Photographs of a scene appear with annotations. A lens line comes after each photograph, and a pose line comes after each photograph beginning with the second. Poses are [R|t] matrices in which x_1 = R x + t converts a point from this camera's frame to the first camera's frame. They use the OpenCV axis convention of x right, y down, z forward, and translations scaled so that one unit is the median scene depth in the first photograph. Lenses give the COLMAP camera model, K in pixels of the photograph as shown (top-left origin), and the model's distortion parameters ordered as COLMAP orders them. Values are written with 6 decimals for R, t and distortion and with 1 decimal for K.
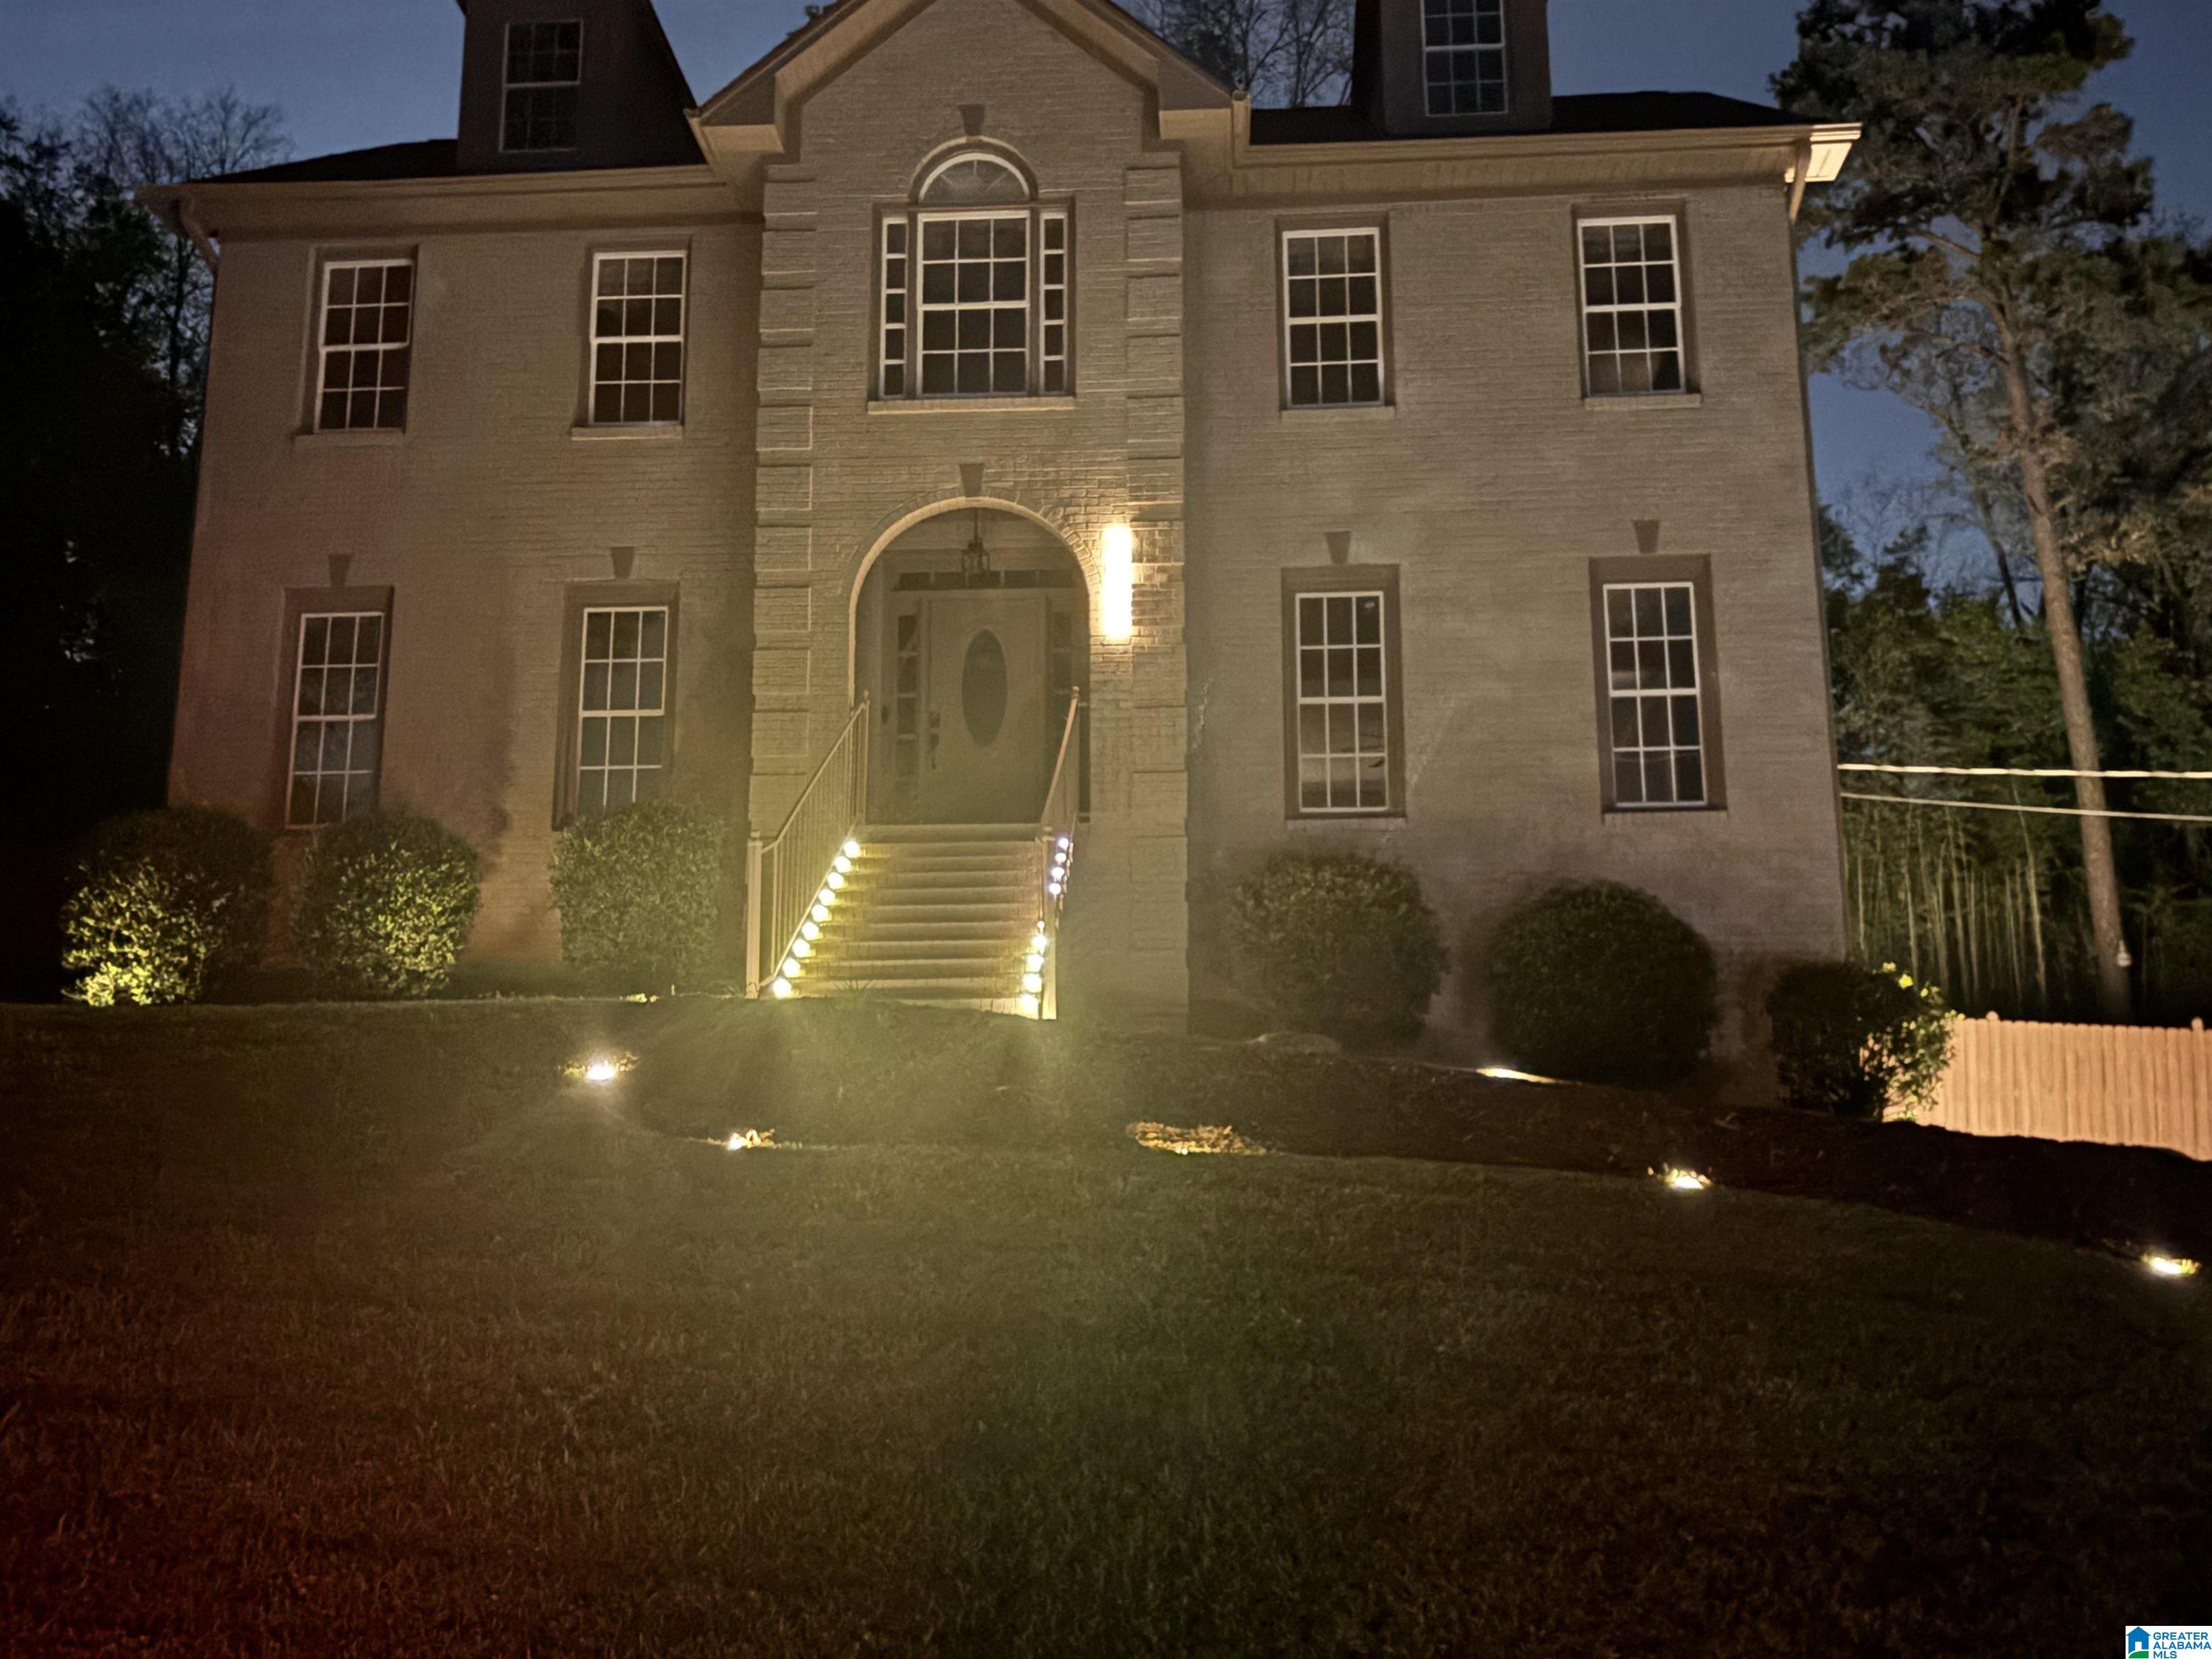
lens RADIAL K [[2271.6, 0, 1107.3], [0, 2271.6, 825.7], [0, 0, 1]] dist [0.078237, 0.000000]
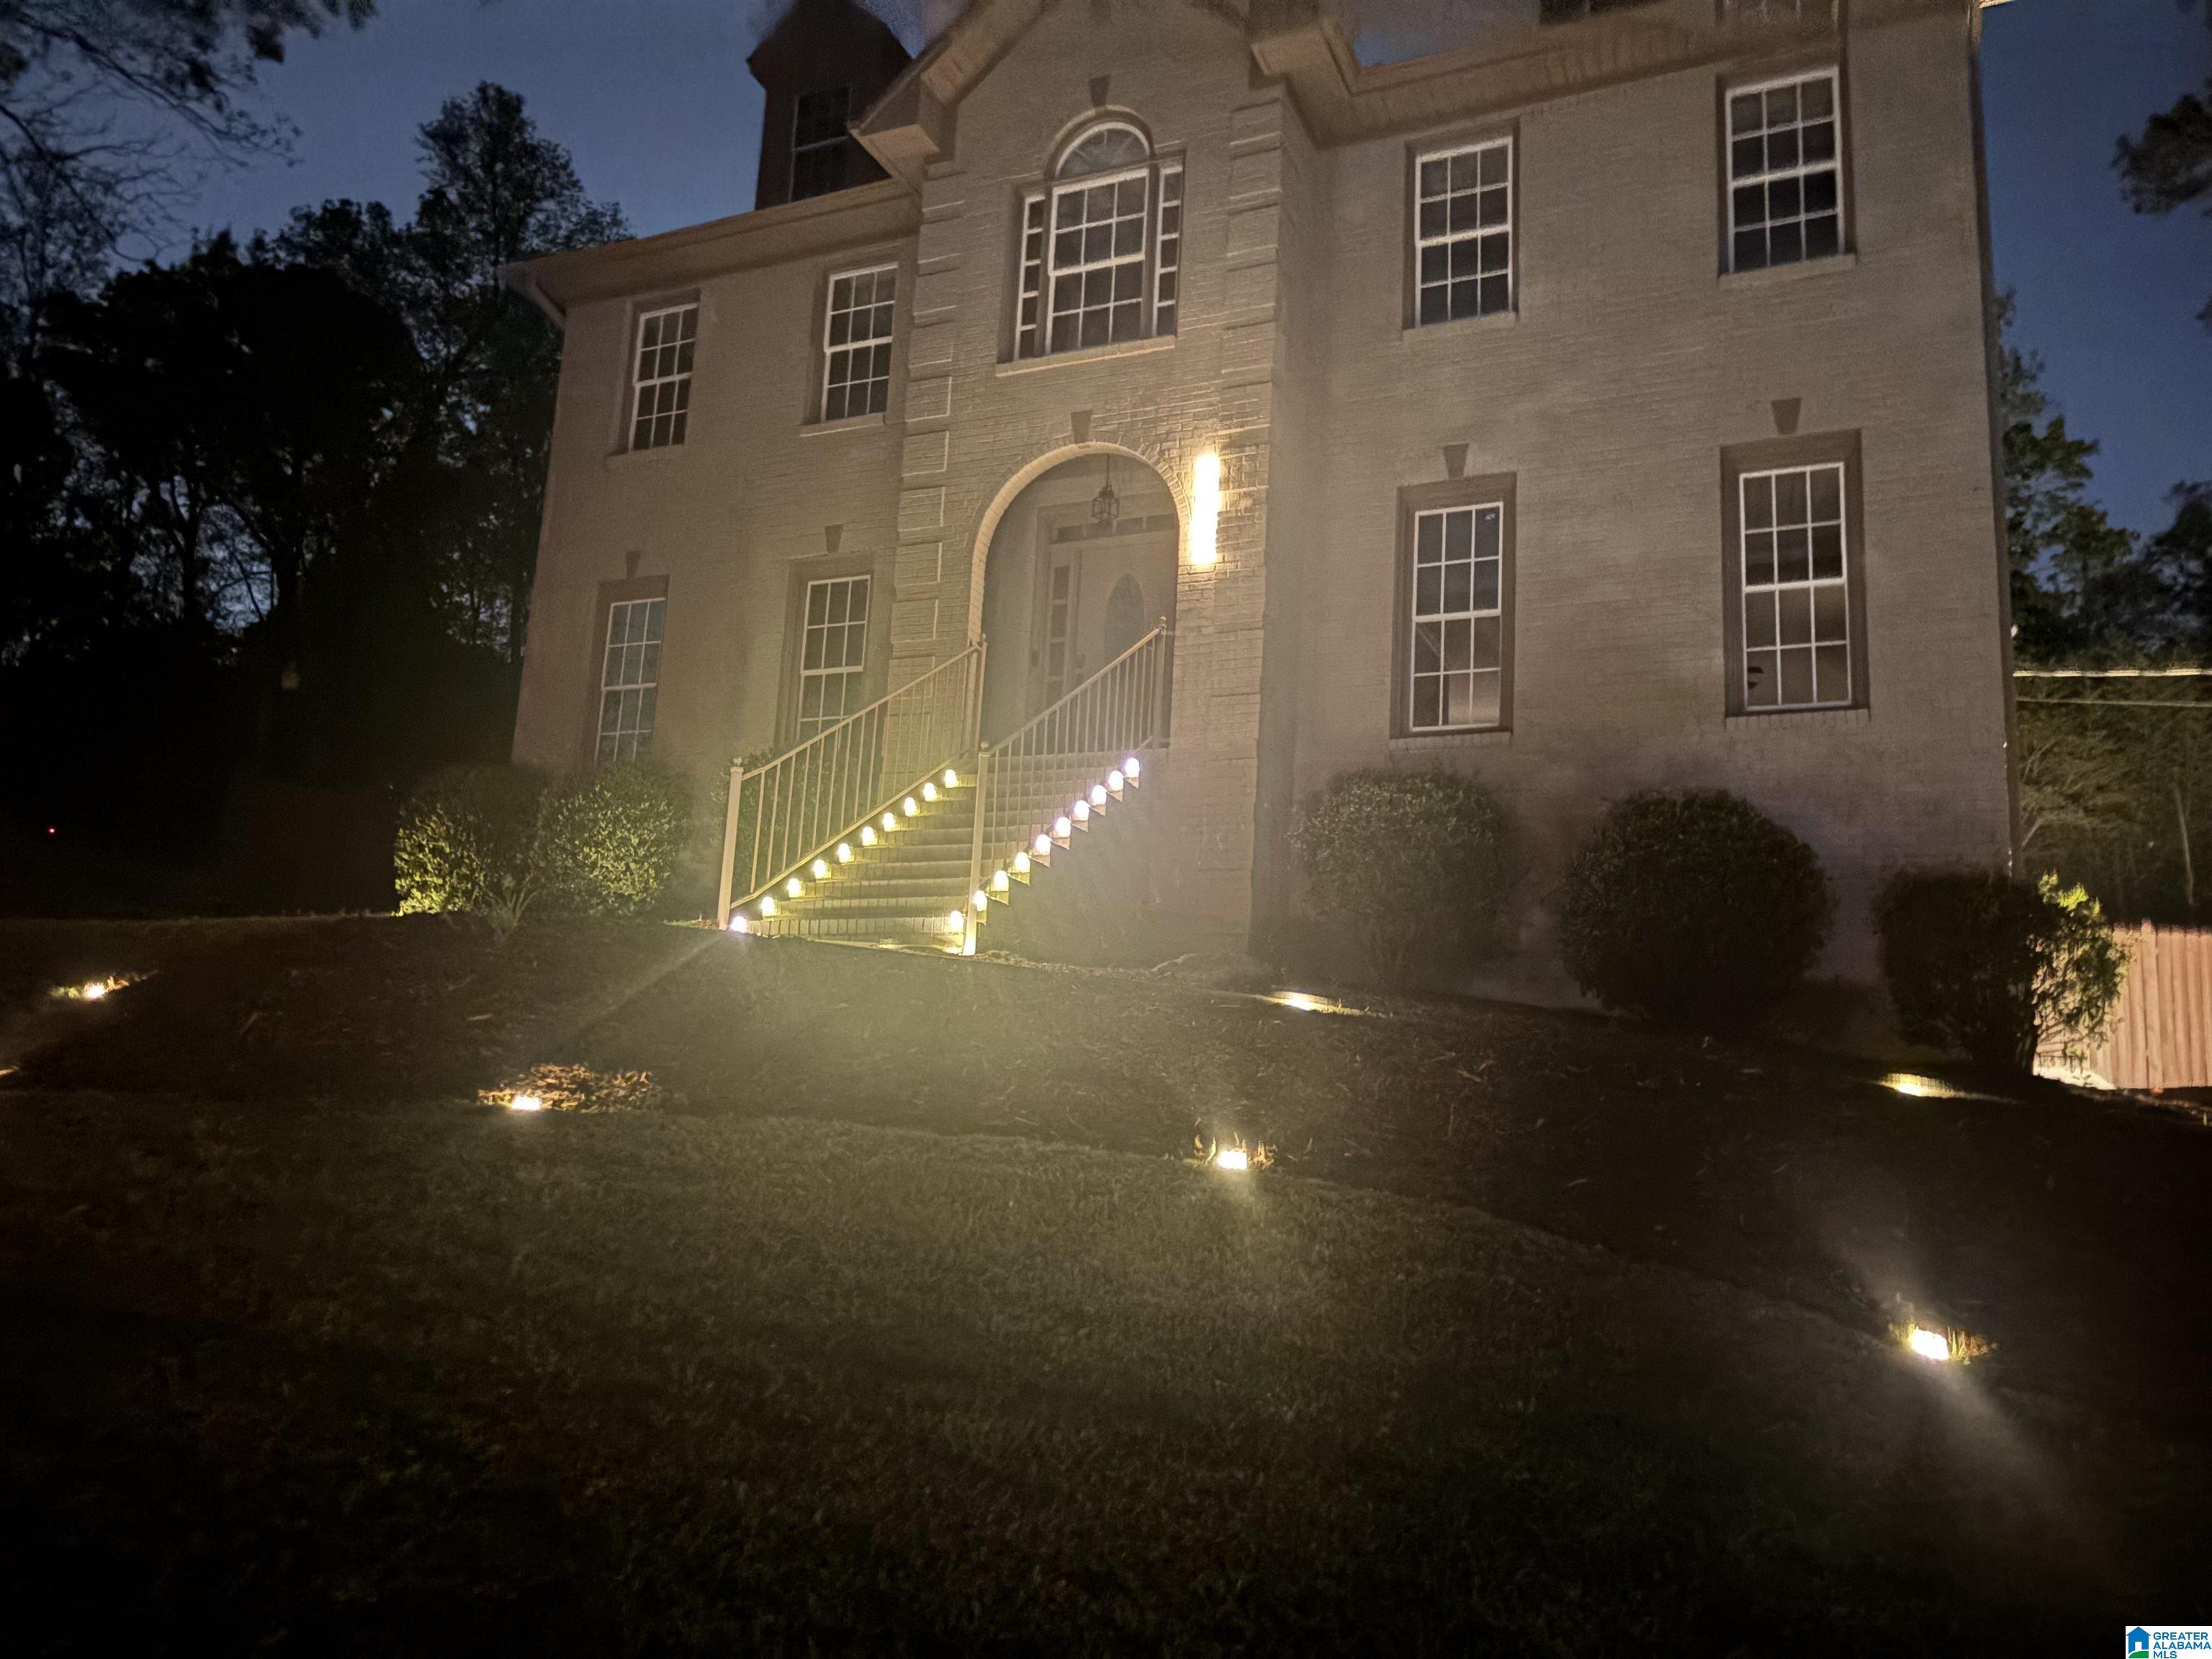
lens RADIAL K [[1685.5, 0, 1105.9], [0, 1685.5, 830.0], [0, 0, 1]] dist [0.026848, 0.001413]
pose [[0.935734, -0.019422, -0.352171, 0.216013], [0.027049, 0.999494, 0.016751, 0.021083], [0.351667, -0.025200, 0.935786, 0.260279]]
